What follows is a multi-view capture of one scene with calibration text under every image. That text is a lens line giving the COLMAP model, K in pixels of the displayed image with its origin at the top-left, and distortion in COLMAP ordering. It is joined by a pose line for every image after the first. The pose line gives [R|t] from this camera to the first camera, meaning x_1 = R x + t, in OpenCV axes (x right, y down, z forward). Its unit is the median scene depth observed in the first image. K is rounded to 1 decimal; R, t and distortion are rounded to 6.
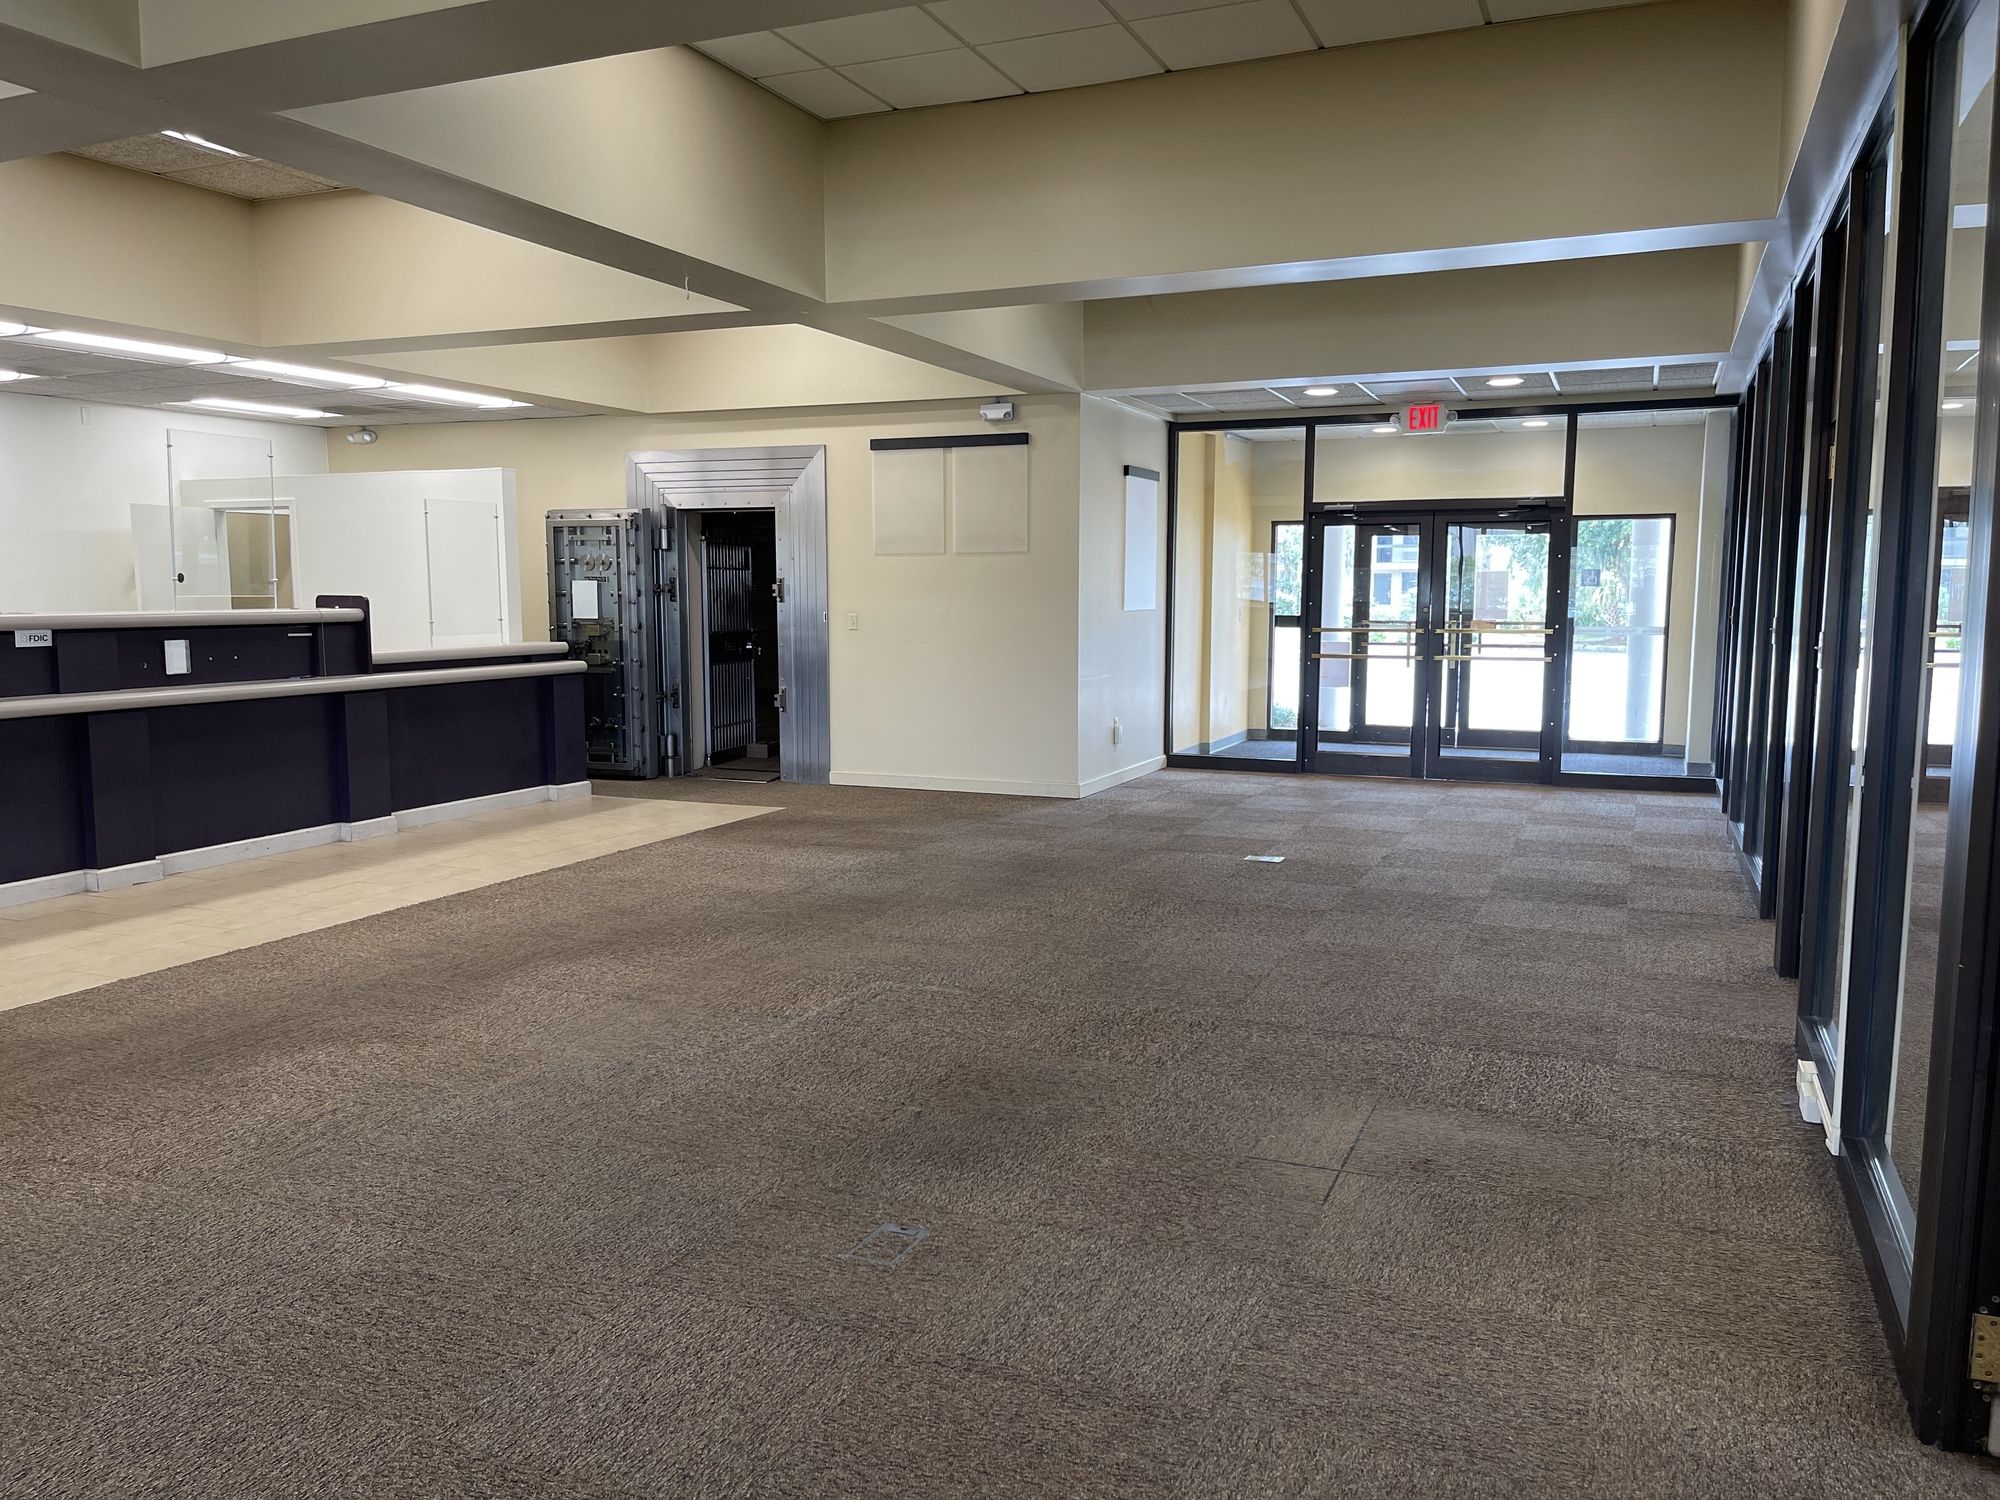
lens RADIAL K [[1524.8, 0, 996.5], [0, 1524.8, 756.1], [0, 0, 1]] dist [0.025373, -0.003067]
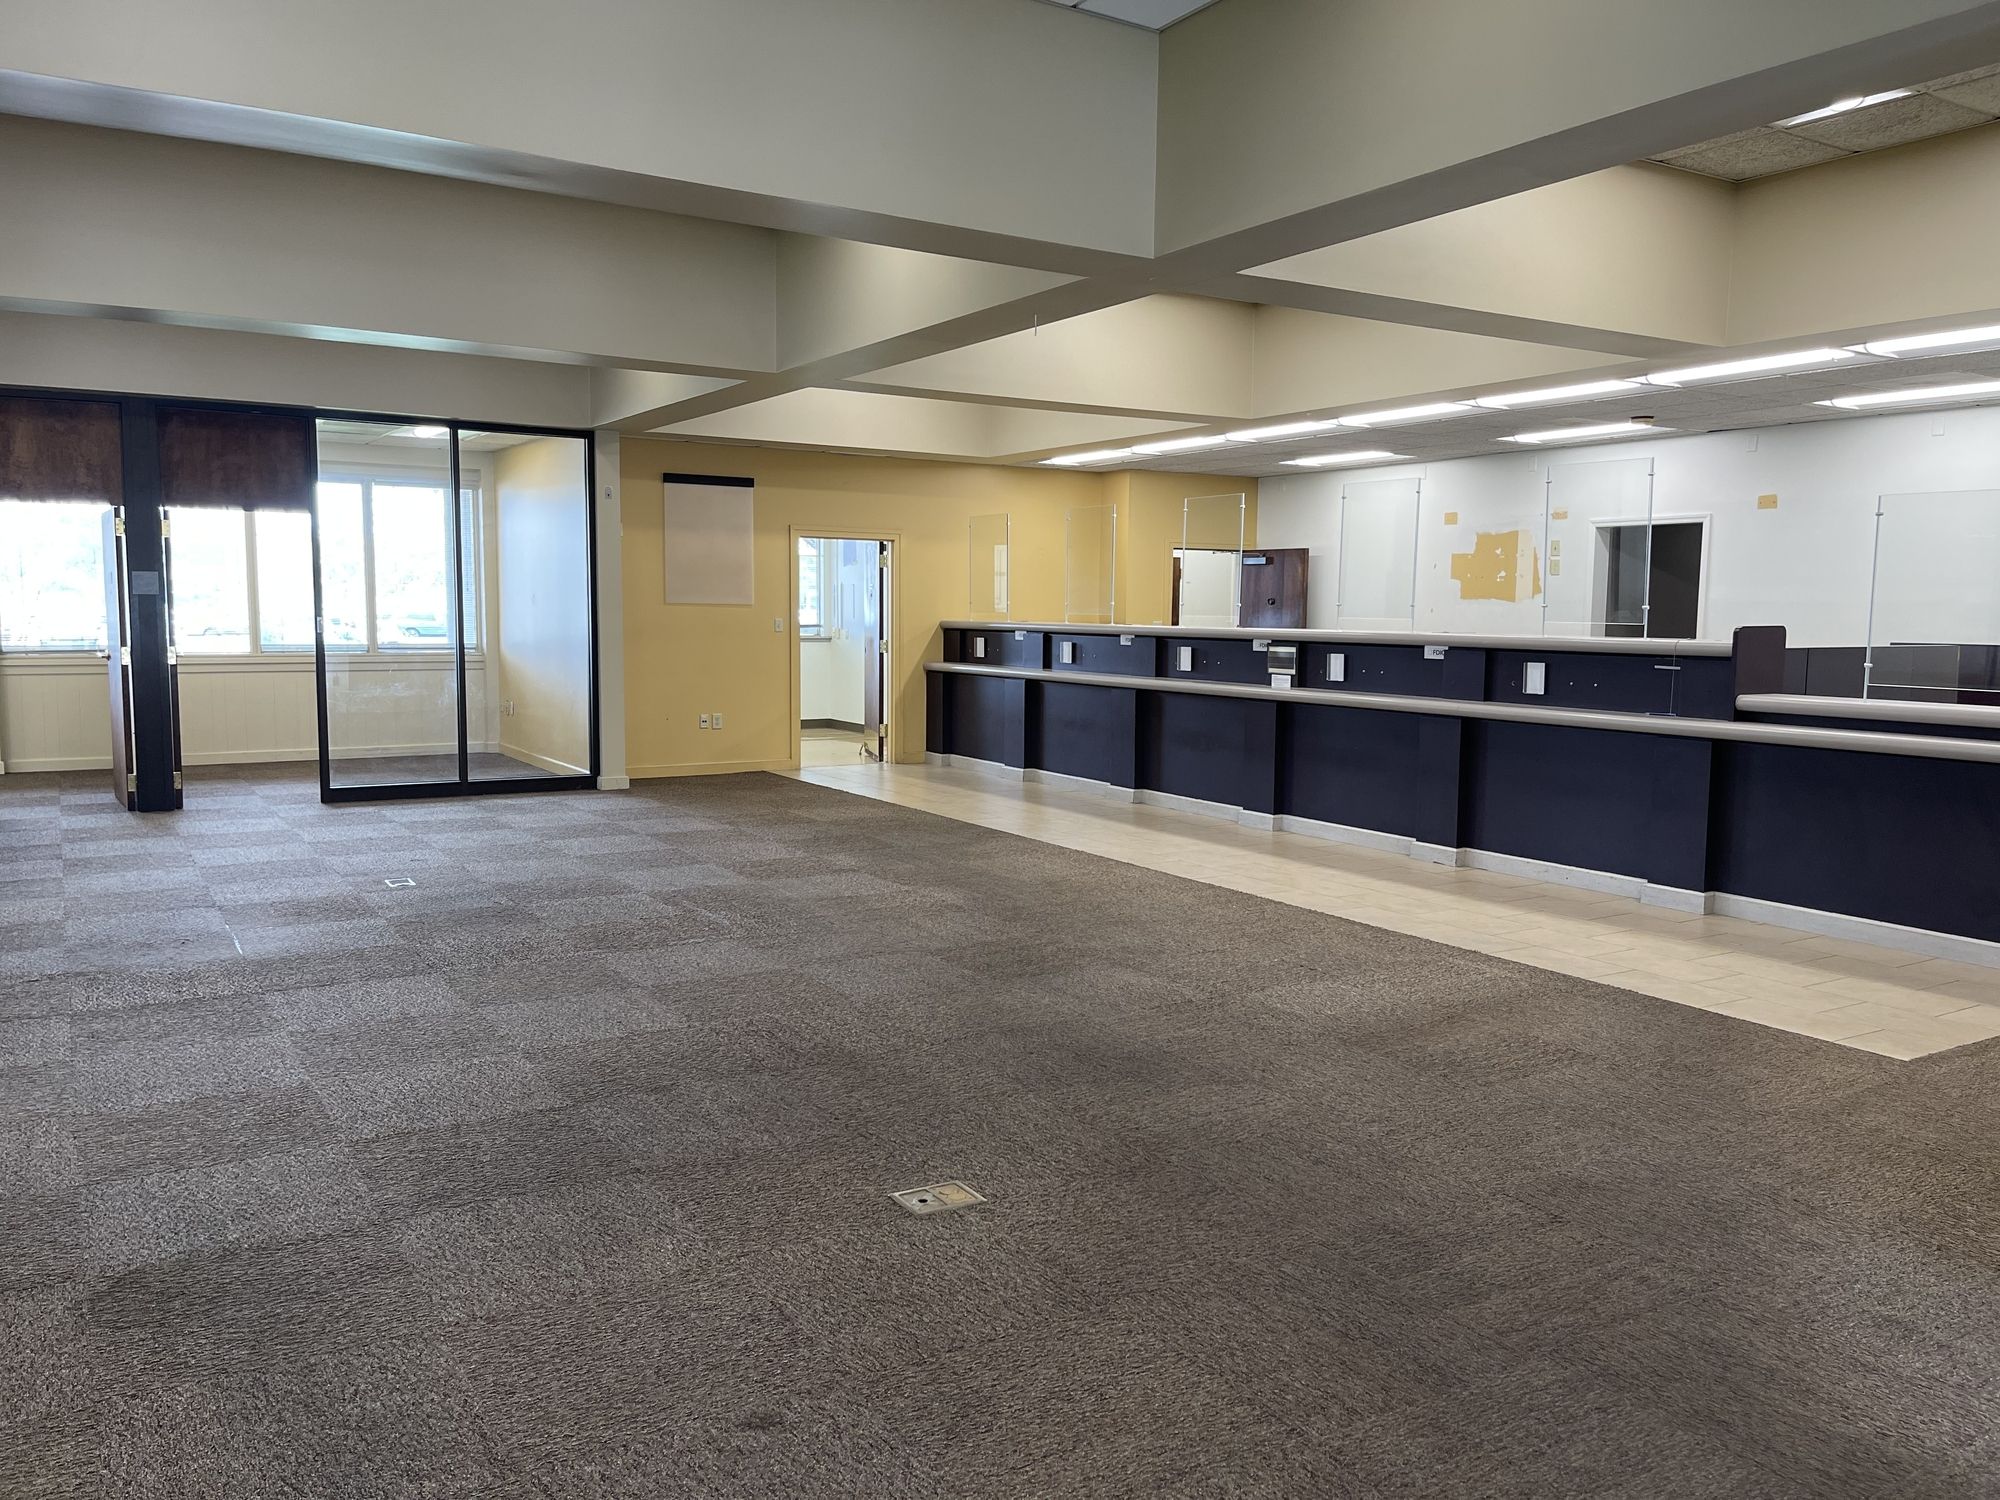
lens RADIAL K [[1524.8, 0, 1003.6], [0, 1524.8, 748.0], [0, 0, 1]] dist [0.025373, -0.003067]
pose [[-0.578351, 0.073066, -0.812509, 0.756206], [-0.101015, 0.981902, 0.160202, -0.205483], [0.809509, 0.174729, -0.560504, 1.786568]]
